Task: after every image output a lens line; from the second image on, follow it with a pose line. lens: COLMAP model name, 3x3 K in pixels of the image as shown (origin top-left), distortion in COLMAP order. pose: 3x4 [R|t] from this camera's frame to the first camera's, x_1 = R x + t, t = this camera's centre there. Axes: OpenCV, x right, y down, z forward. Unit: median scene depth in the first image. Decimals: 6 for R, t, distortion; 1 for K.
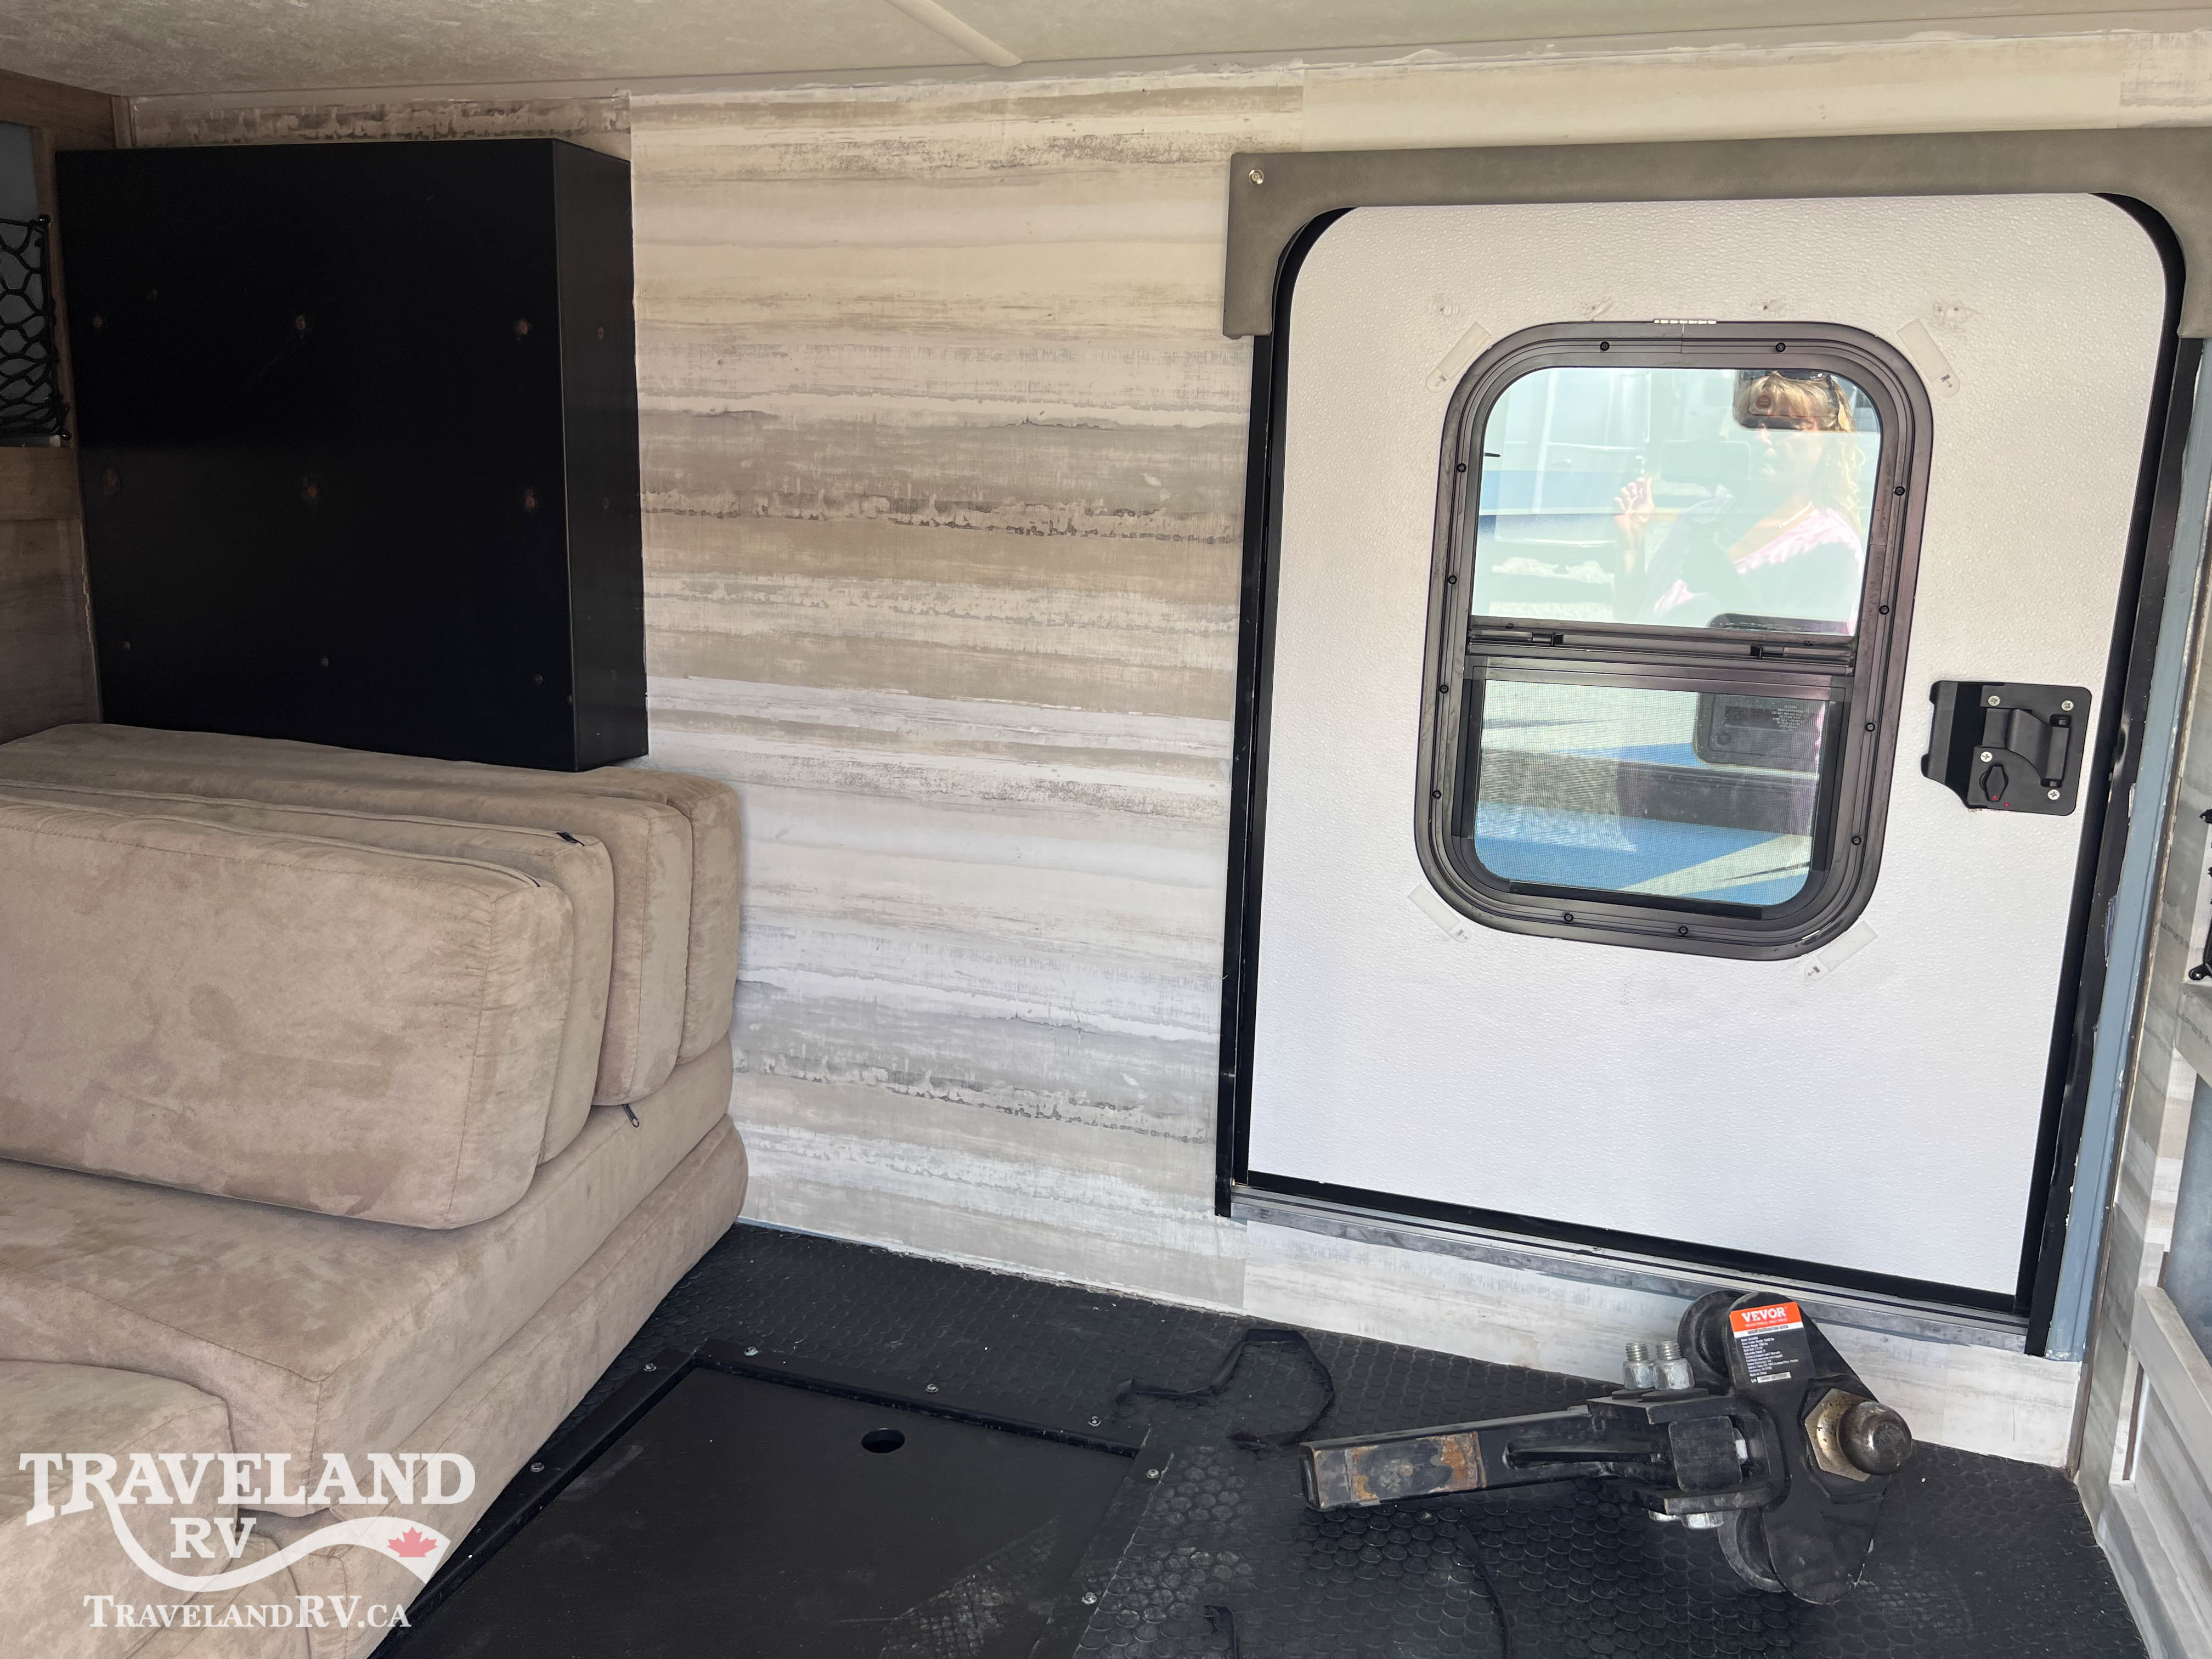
lens RADIAL K [[1685.0, 0, 1111.2], [0, 1685.0, 807.7], [0, 0, 1]] dist [0.044610, -0.053644]
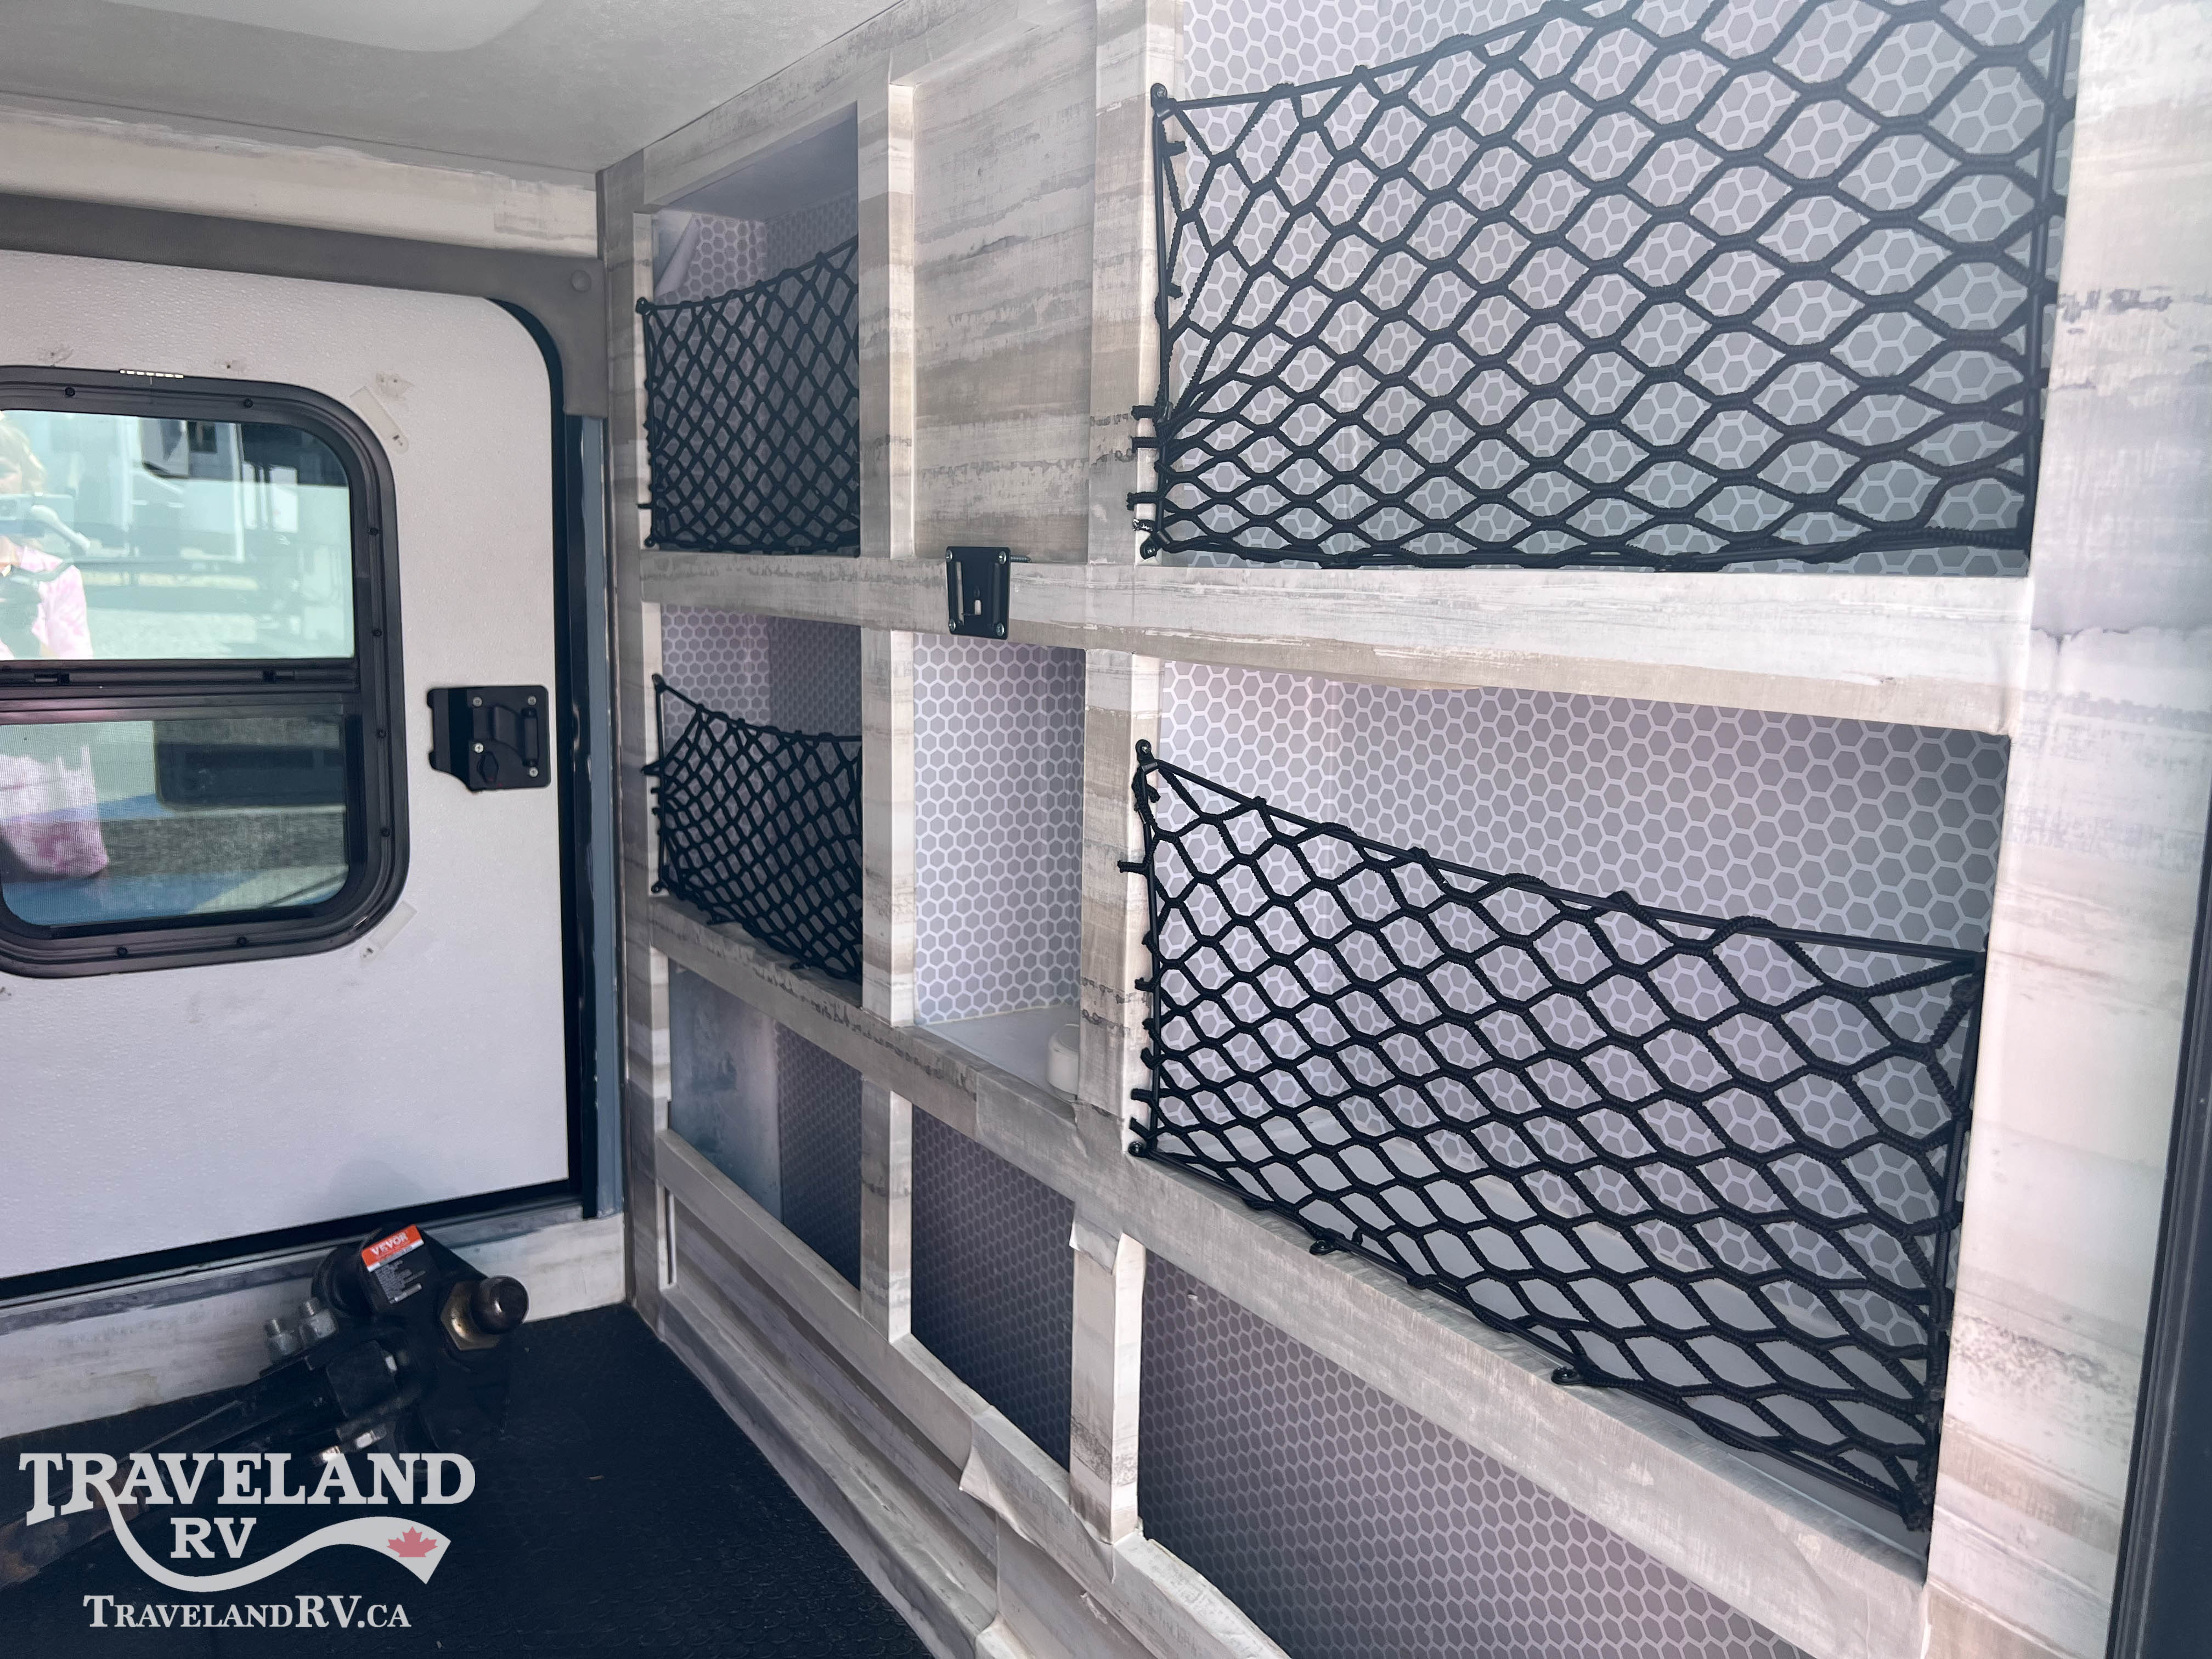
lens RADIAL K [[1685.0, 0, 1100.6], [0, 1685.0, 830.4], [0, 0, 1]] dist [0.044610, -0.053644]
pose [[0.634211, -0.138520, 0.760650, -0.077343], [0.152983, 0.986851, 0.052160, 0.018942], [-0.757874, 0.083286, 0.647063, -0.070529]]
